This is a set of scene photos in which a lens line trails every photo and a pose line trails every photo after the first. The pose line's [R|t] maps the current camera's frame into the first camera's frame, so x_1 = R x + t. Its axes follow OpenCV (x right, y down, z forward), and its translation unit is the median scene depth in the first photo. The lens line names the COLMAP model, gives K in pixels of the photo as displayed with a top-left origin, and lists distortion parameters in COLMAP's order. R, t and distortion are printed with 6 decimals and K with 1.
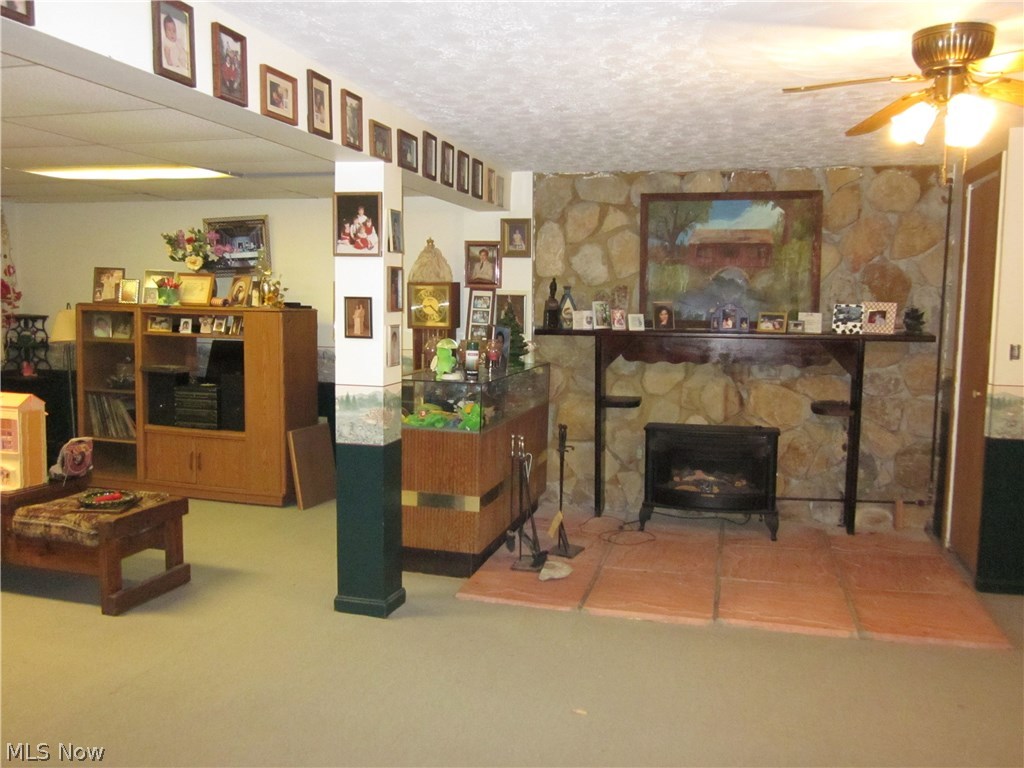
lens RADIAL K [[845.6, 0, 517.8], [0, 845.6, 384.8], [0, 0, 1]] dist [-0.027003, -0.006400]
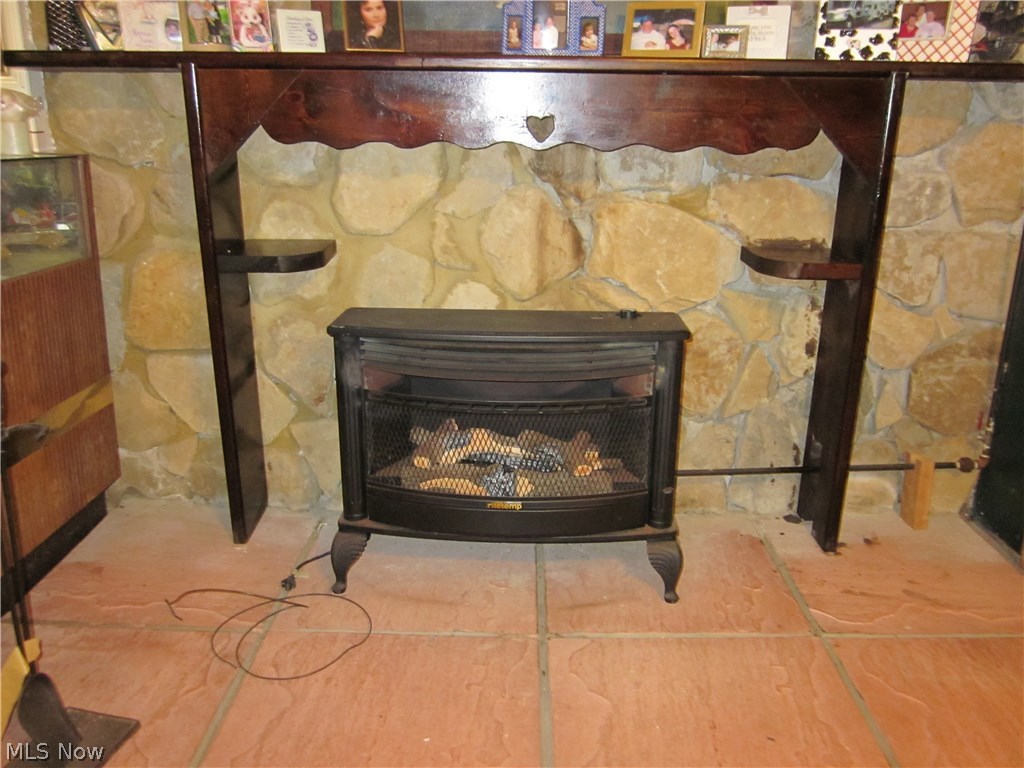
lens RADIAL K [[845.6, 0, 516.5], [0, 845.6, 379.0], [0, 0, 1]] dist [-0.027003, -0.006400]
pose [[0.969522, -0.062755, 0.236833, 0.138484], [0.018410, 0.982568, 0.184991, 0.007046], [-0.244313, -0.174993, 0.953776, 0.621758]]
